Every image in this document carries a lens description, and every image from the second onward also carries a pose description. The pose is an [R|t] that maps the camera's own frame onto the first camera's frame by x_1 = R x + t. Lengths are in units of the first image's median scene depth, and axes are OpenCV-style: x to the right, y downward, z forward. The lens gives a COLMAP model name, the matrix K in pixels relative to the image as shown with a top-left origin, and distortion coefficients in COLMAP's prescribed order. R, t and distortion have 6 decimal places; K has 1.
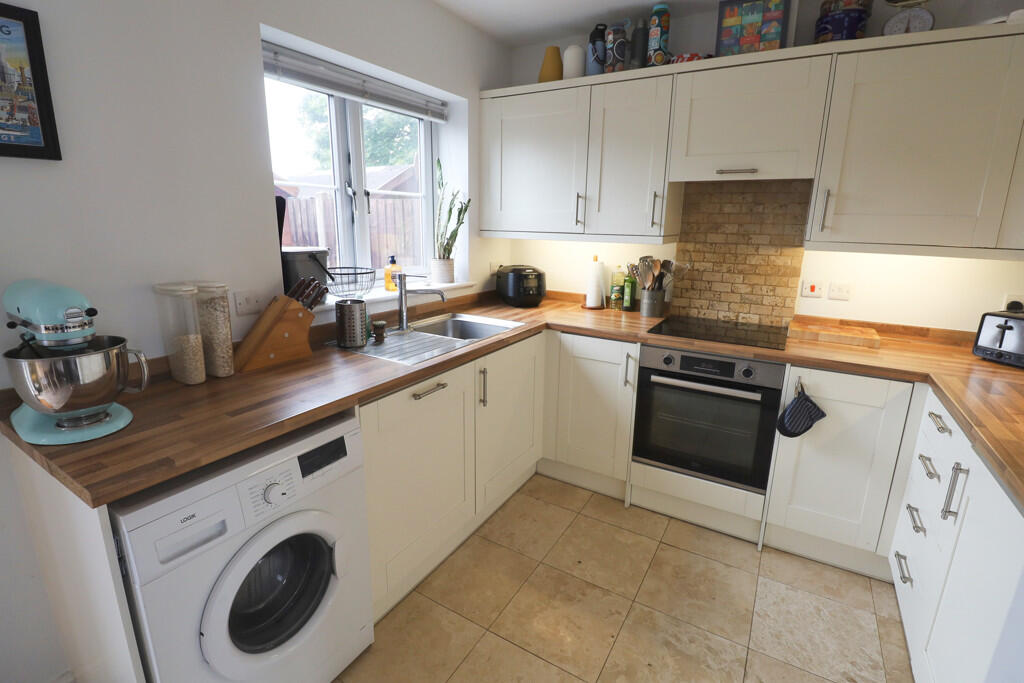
lens RADIAL K [[469.5, 0, 514.1], [0, 469.5, 335.0], [0, 0, 1]] dist [0.000803, -0.015847]
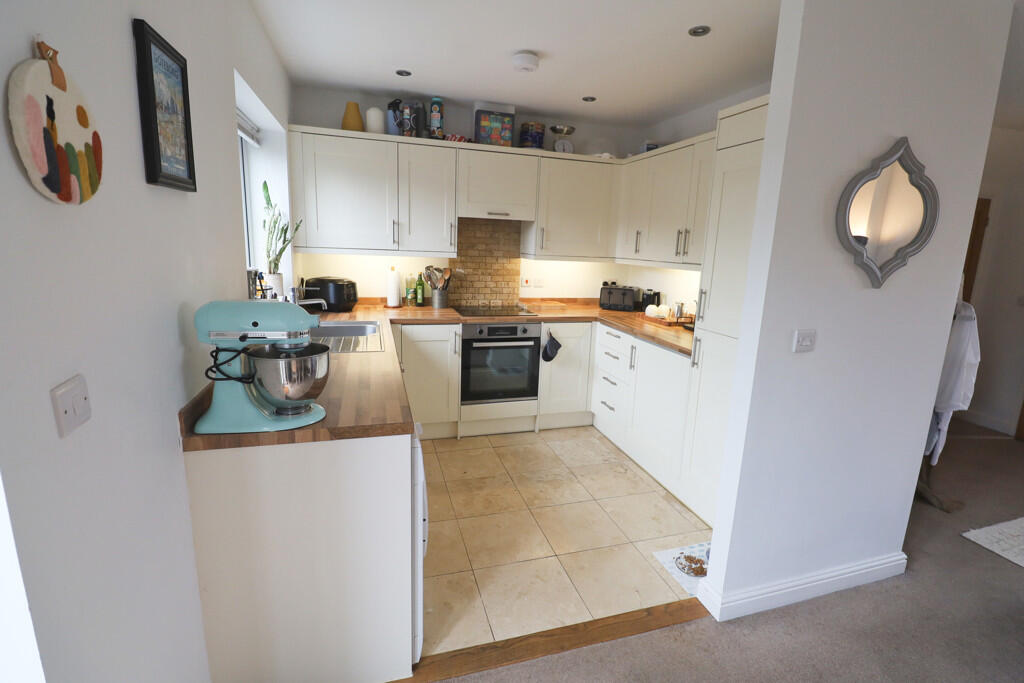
lens RADIAL K [[469.5, 0, 514.1], [0, 469.5, 335.0], [0, 0, 1]] dist [0.000803, -0.015847]
pose [[0.671568, -0.135635, 0.728423, -0.694654], [0.146353, 0.988016, 0.049042, 0.003885], [-0.726345, 0.073672, 0.683371, -0.142284]]
